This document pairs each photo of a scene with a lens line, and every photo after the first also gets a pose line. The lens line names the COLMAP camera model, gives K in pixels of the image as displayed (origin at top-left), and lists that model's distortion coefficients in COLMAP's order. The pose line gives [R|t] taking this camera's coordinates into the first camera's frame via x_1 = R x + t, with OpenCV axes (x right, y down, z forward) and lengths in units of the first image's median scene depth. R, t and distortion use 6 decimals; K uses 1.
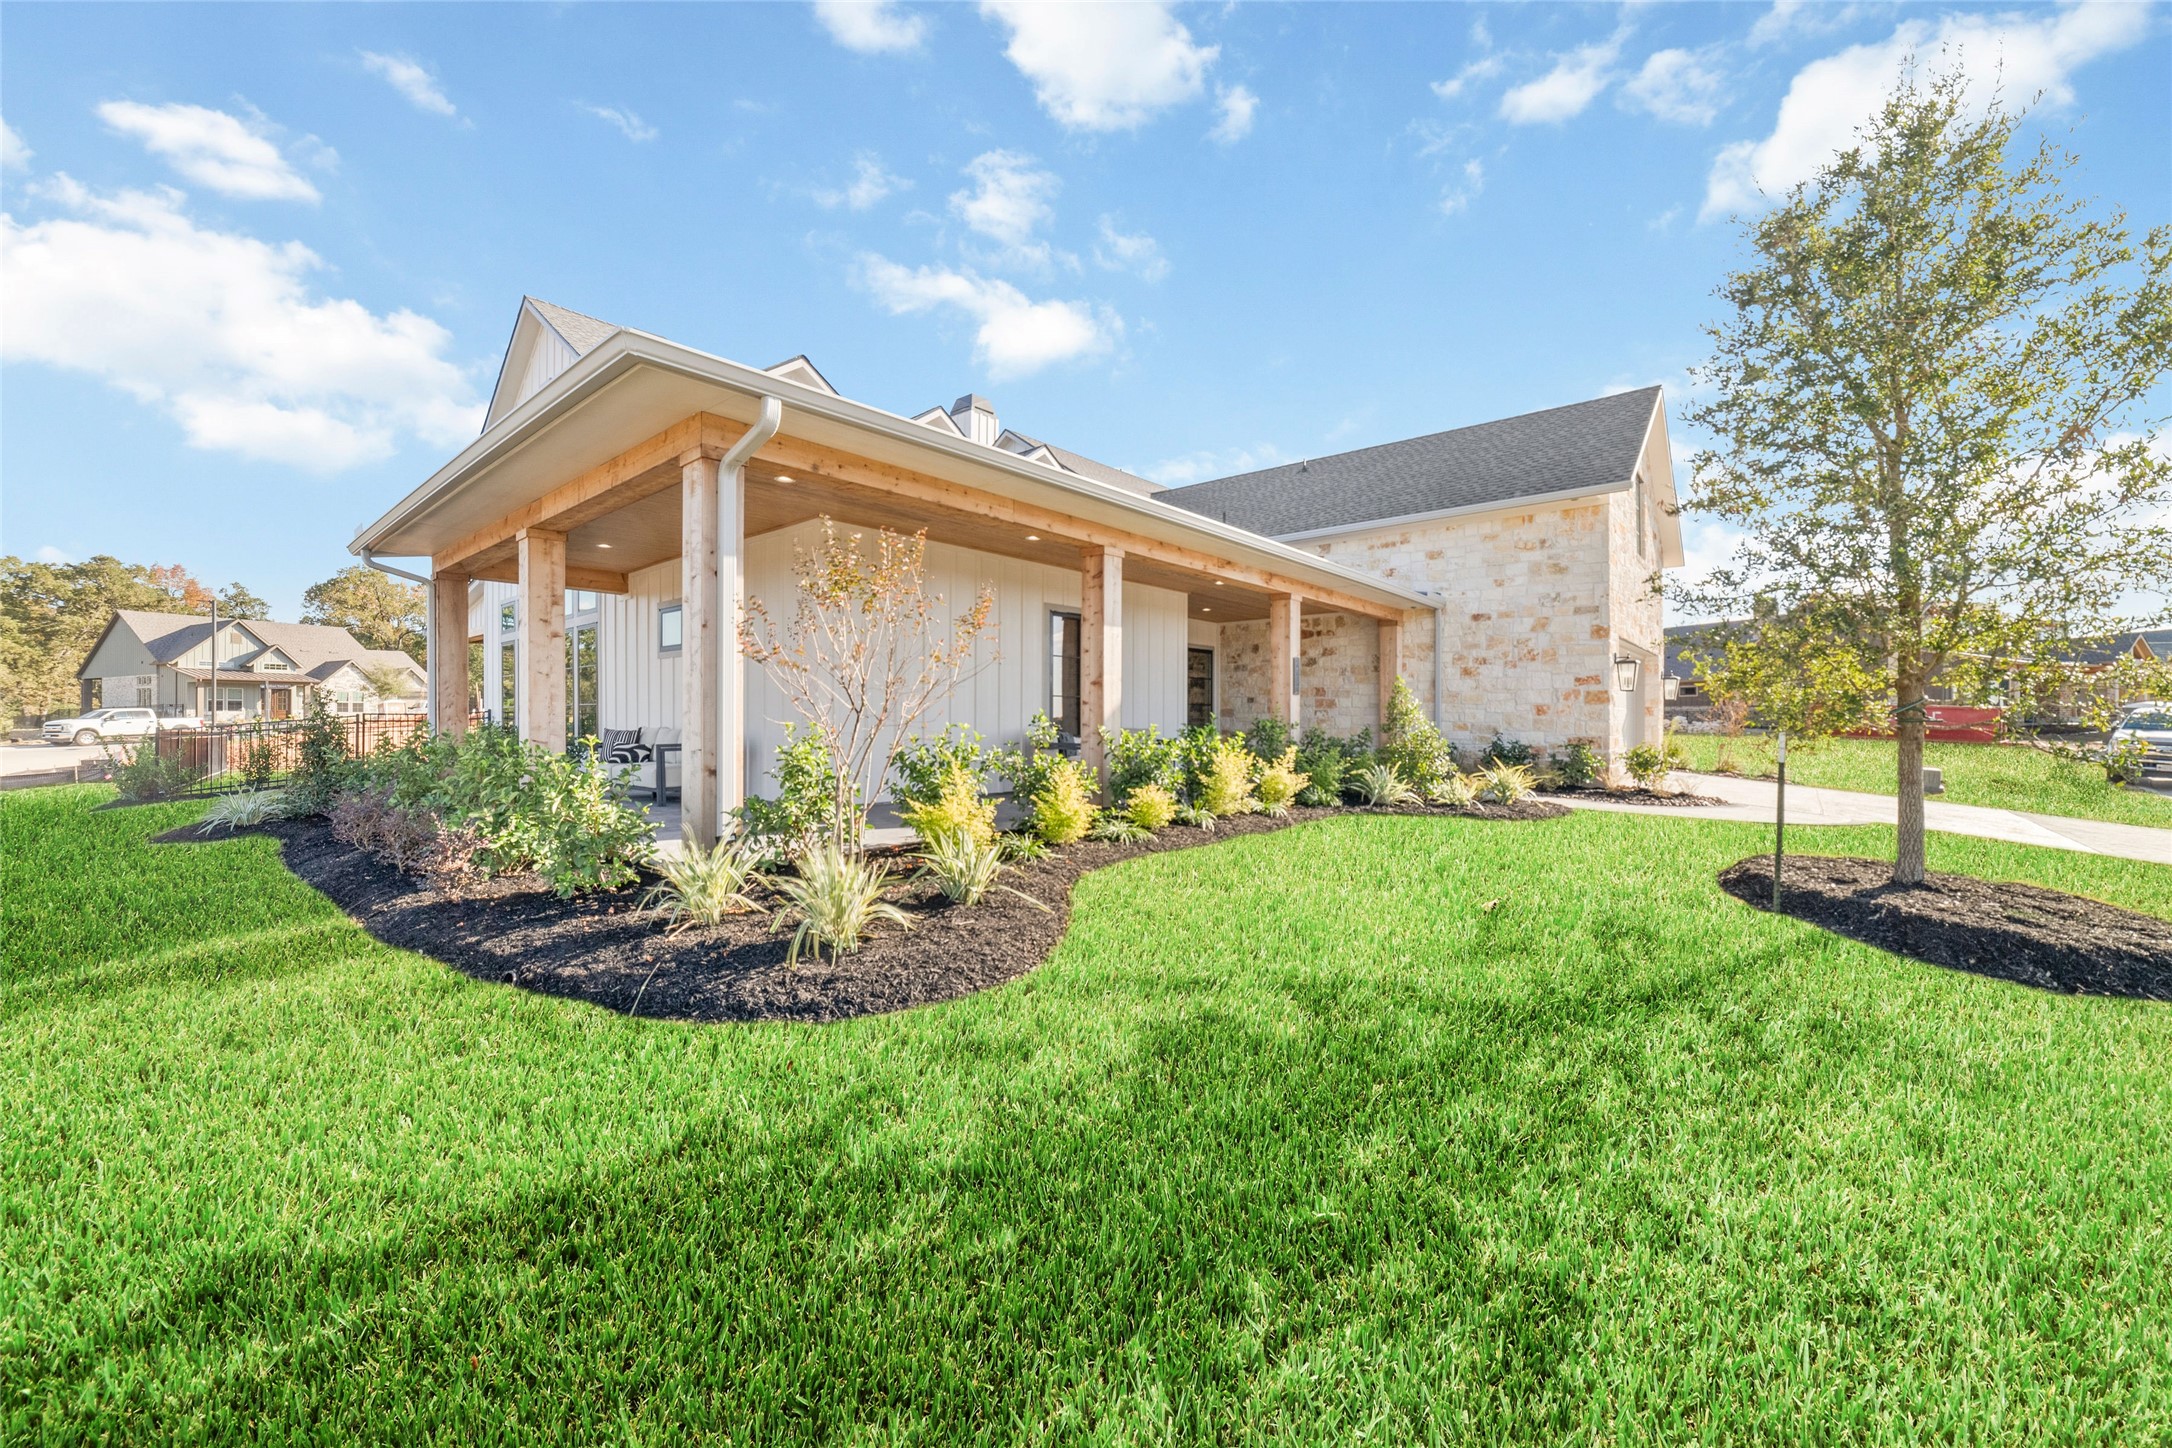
lens RADIAL K [[822.5, 0, 1092.1], [0, 822.5, 717.1], [0, 0, 1]] dist [0.000637, -0.000010]
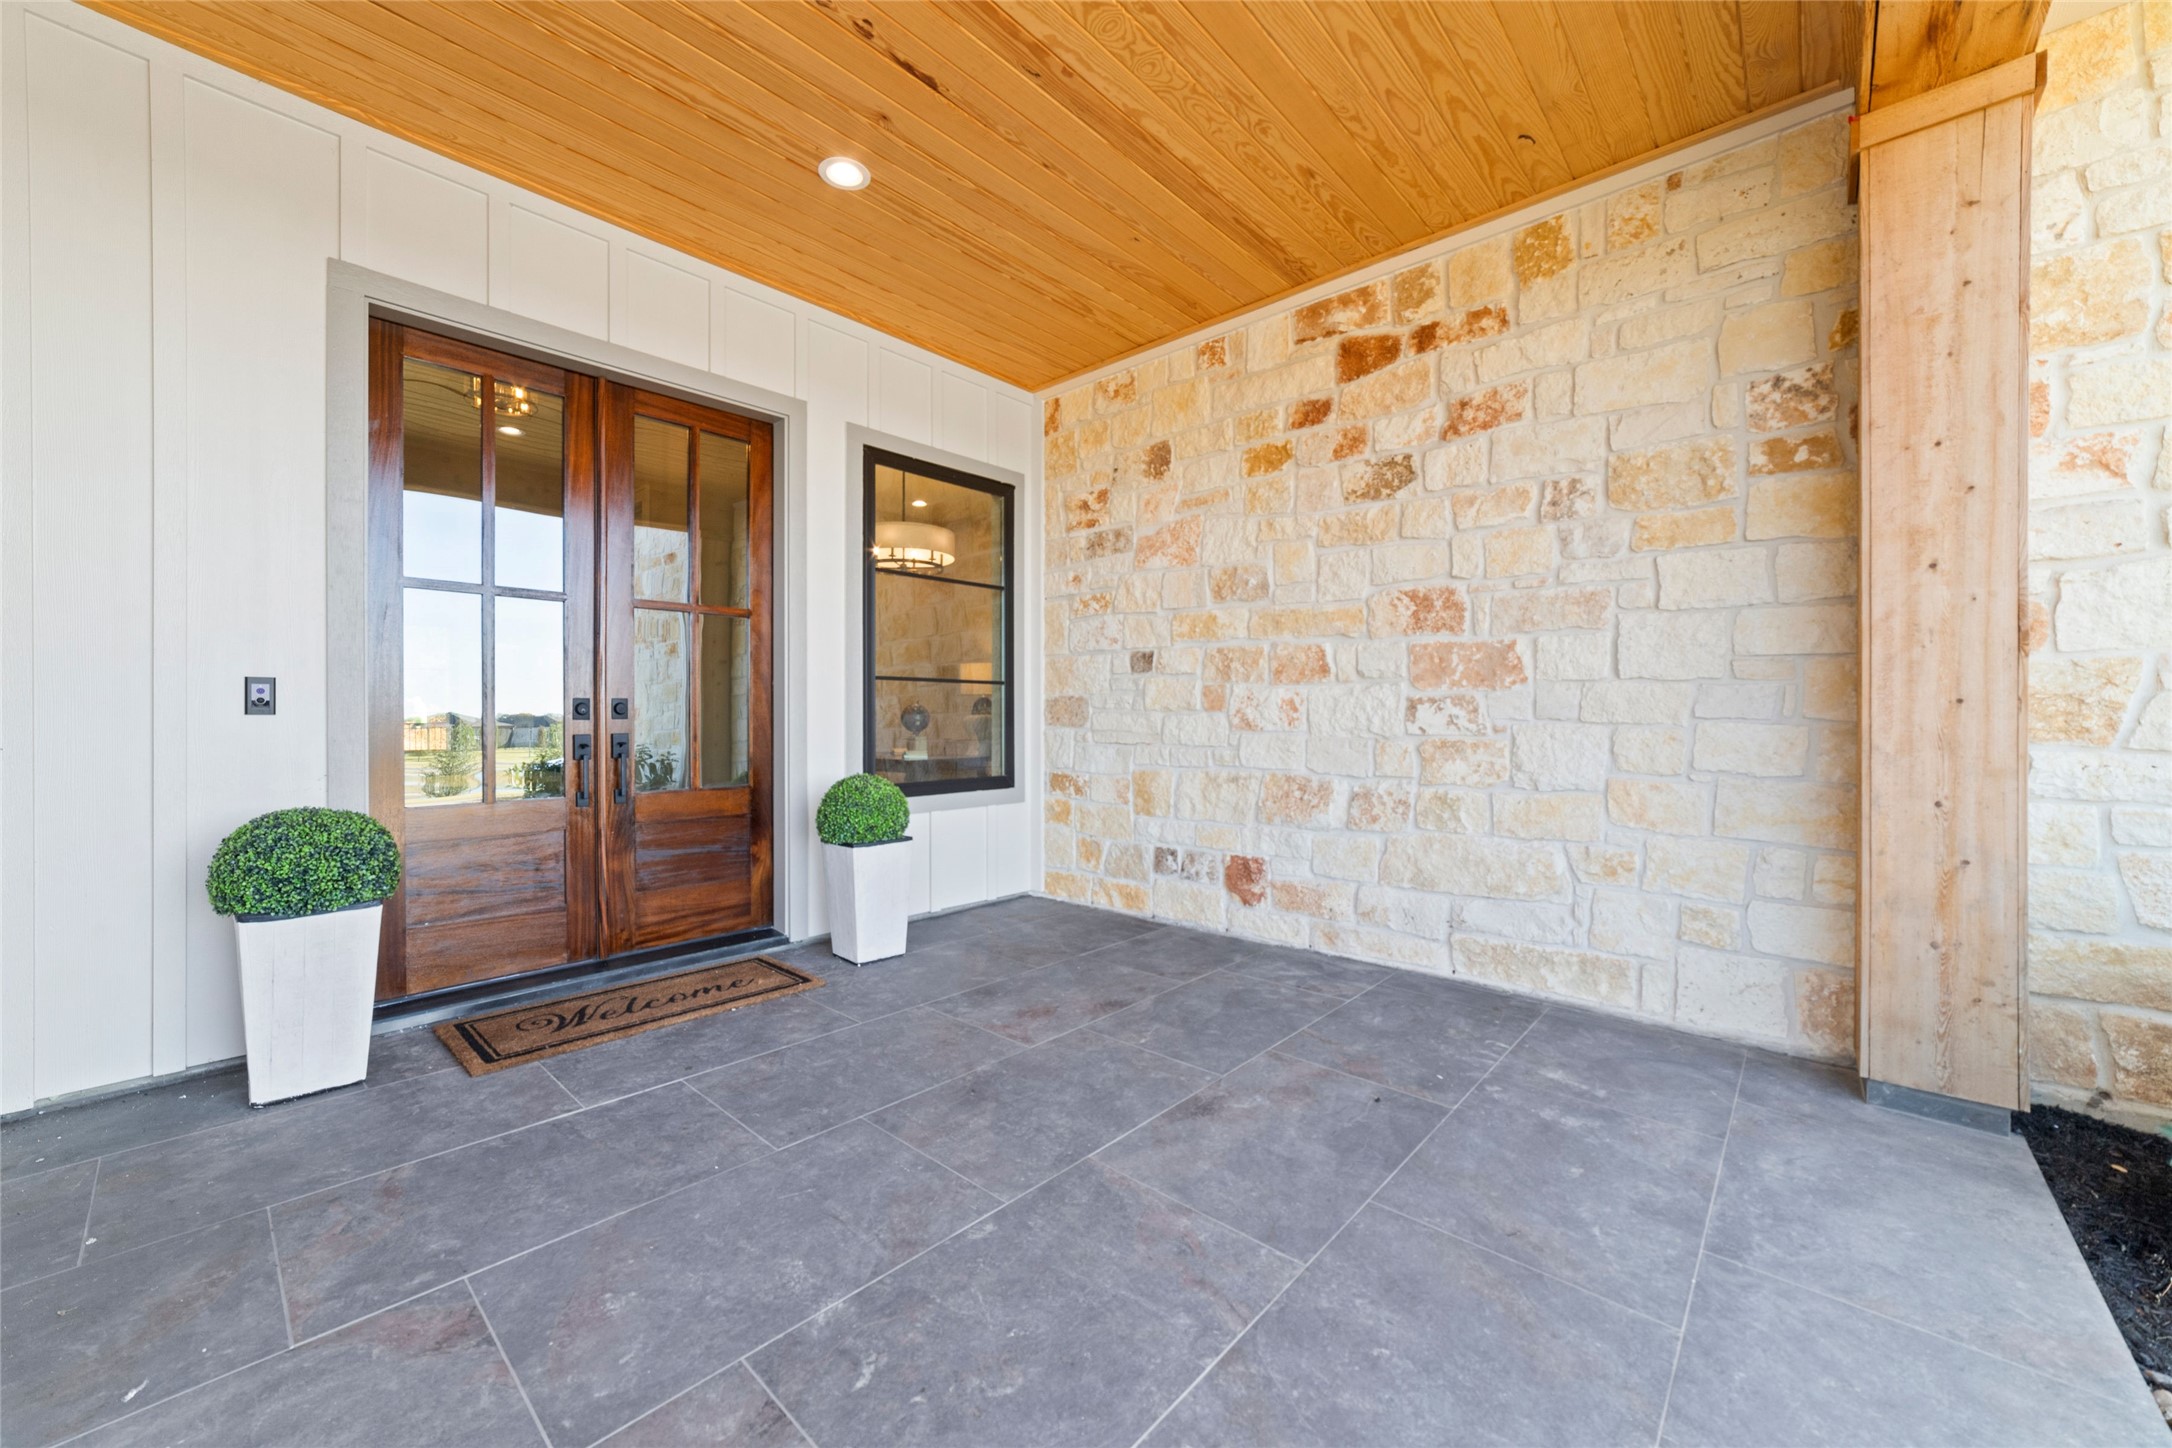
lens RADIAL K [[822.5, 0, 1083.0], [0, 822.5, 716.6], [0, 0, 1]] dist [0.000637, -0.000010]
pose [[0.999505, -0.000192, -0.031464, 0.190183], [0.000228, 0.999999, 0.001132, -0.003496], [0.031463, -0.001139, 0.999504, 0.770103]]
